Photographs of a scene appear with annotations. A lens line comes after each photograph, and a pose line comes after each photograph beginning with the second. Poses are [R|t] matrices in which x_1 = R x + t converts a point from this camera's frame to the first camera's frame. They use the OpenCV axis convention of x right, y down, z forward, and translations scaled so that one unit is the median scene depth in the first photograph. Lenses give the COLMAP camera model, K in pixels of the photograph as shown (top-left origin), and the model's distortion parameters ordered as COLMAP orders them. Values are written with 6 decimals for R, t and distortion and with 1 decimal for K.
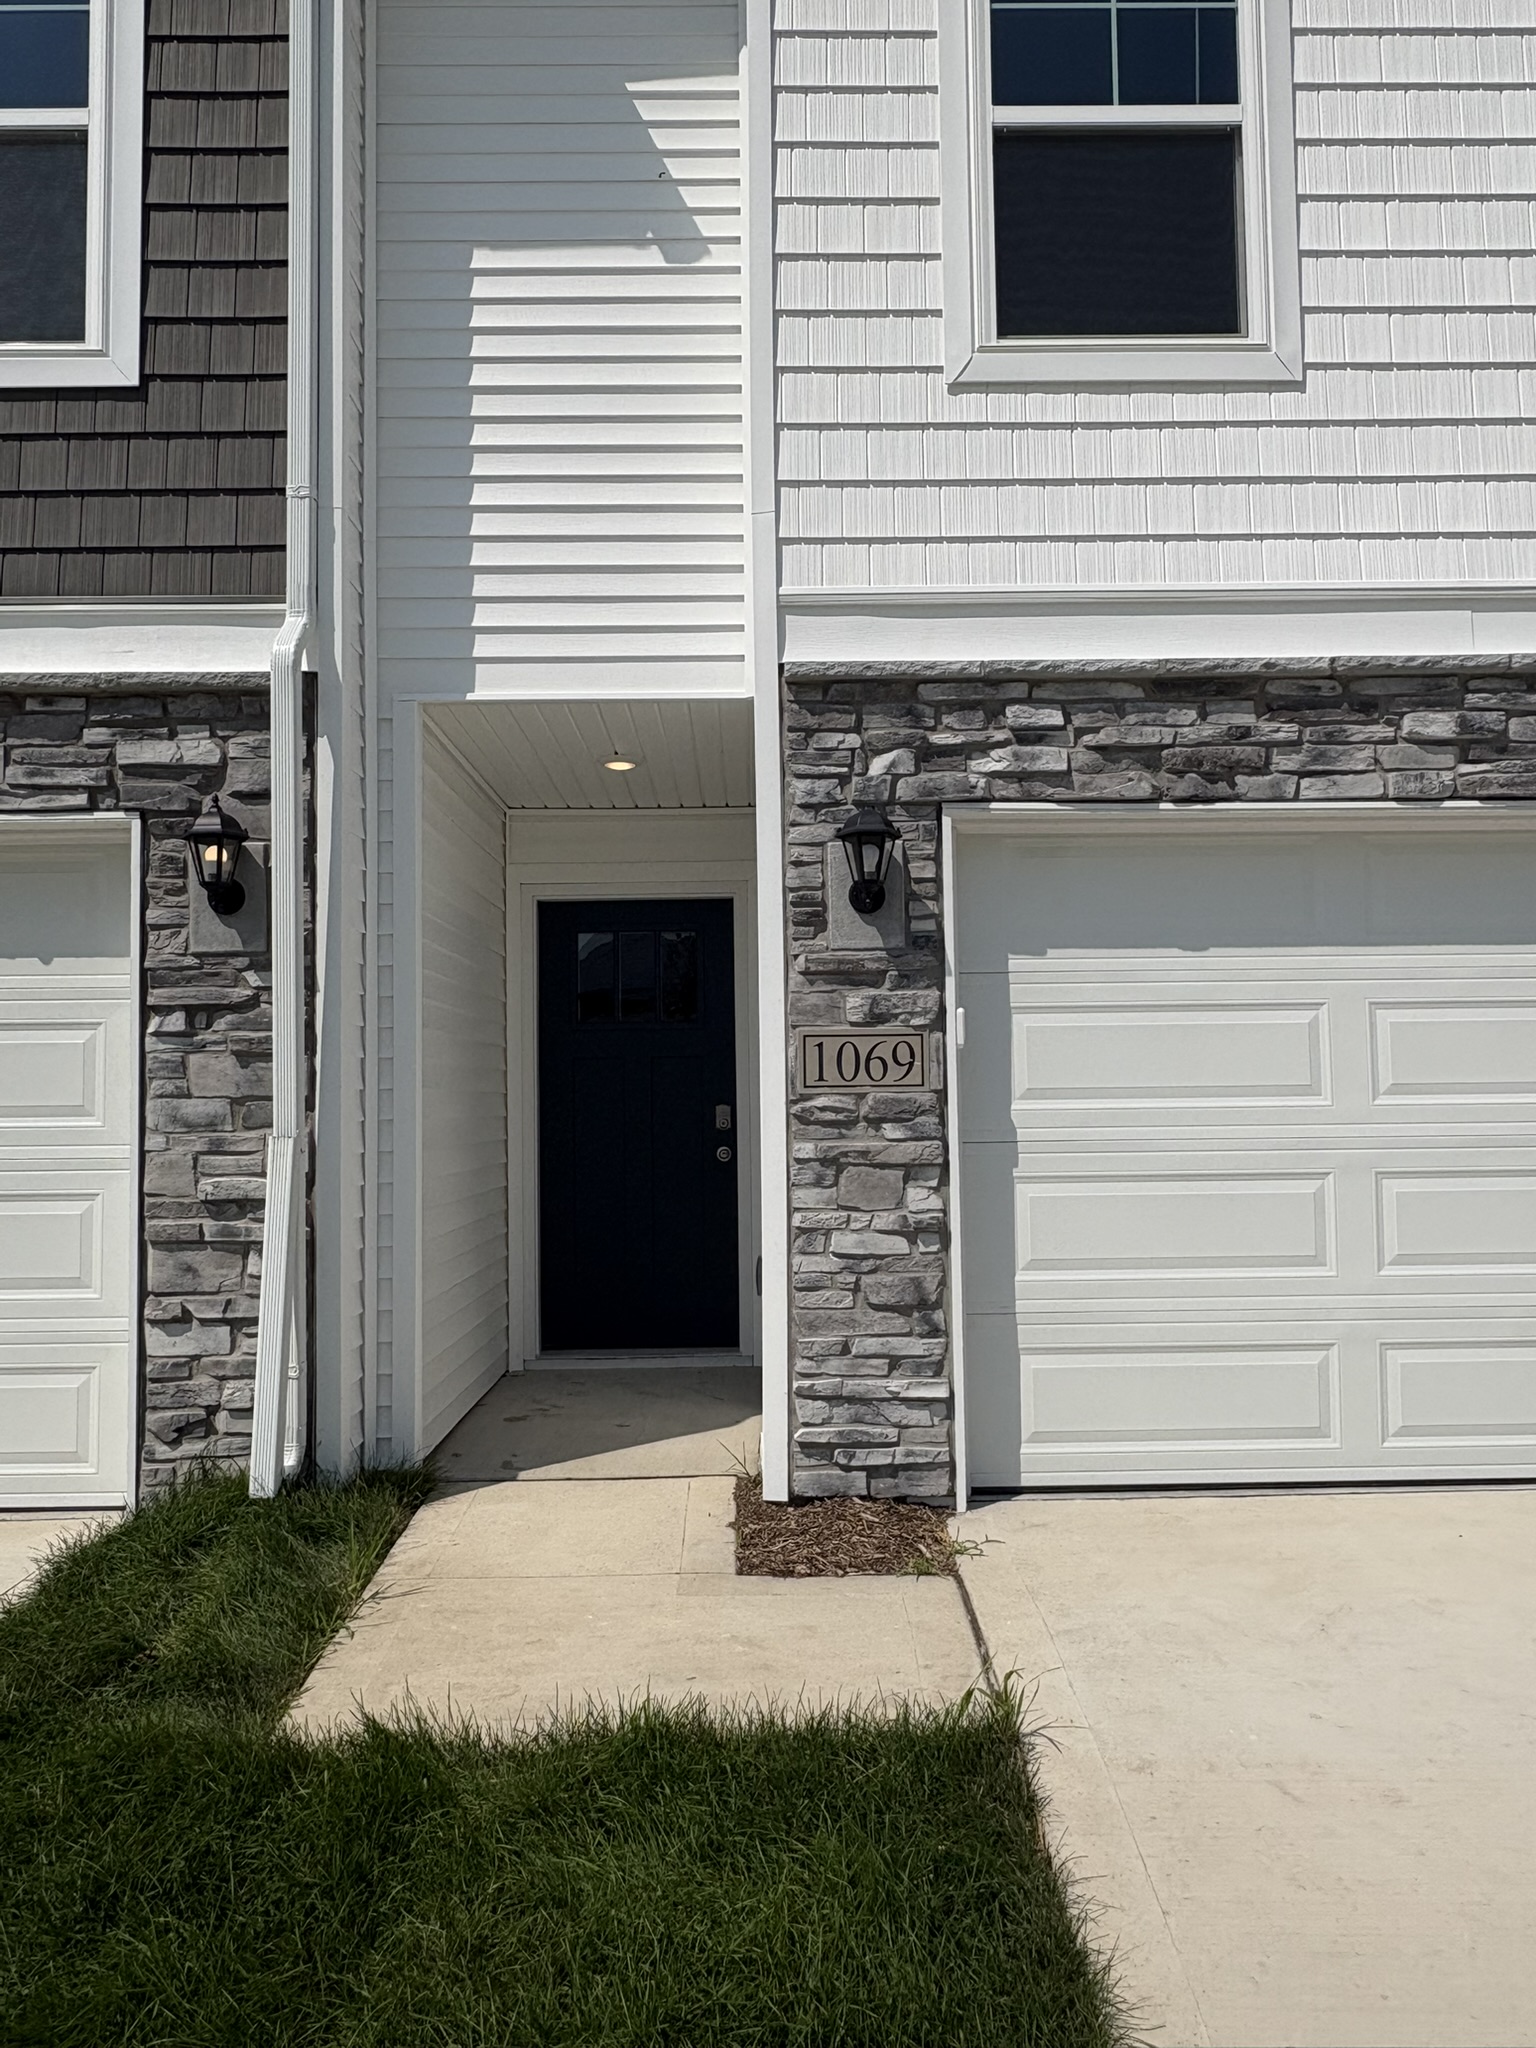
lens RADIAL K [[1541.0, 0, 768.0], [0, 1541.0, 1024.0], [0, 0, 1]] dist [0.001833, 0.007786]
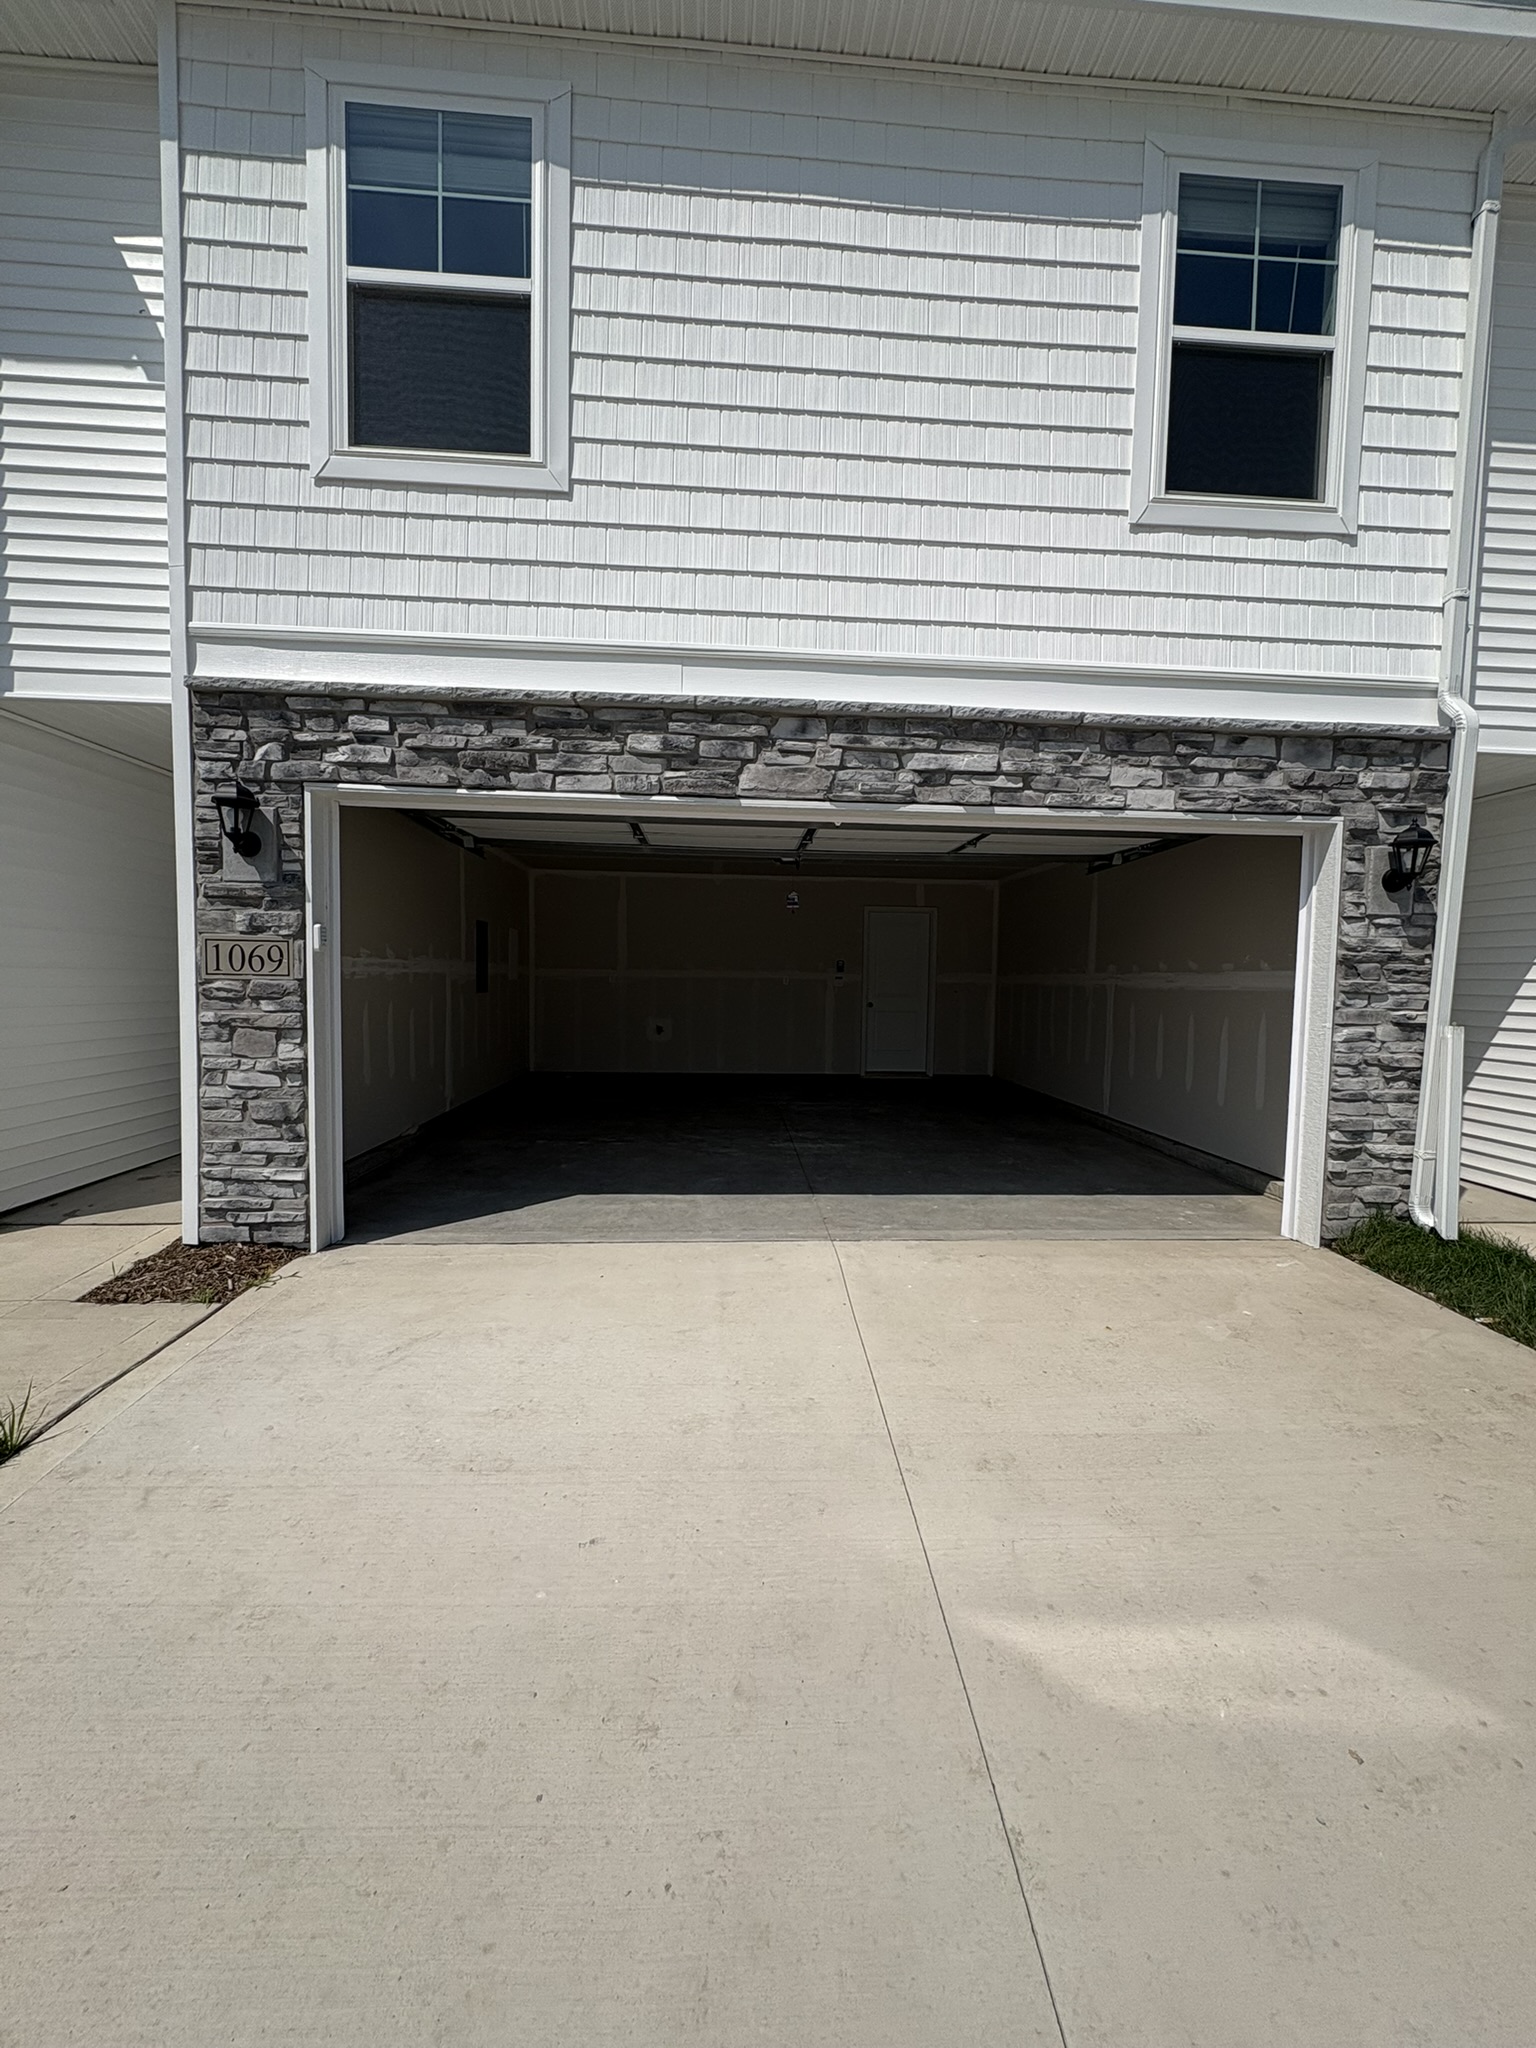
lens RADIAL K [[829.9, 0, 772.3], [0, 829.9, 1027.4], [0, 0, 1]] dist [0.007452, -0.000228]
pose [[0.998513, 0.027931, 0.046819, 0.524797], [-0.032891, 0.993525, 0.108753, -0.013083], [-0.043478, -0.110131, 0.992966, 0.172605]]
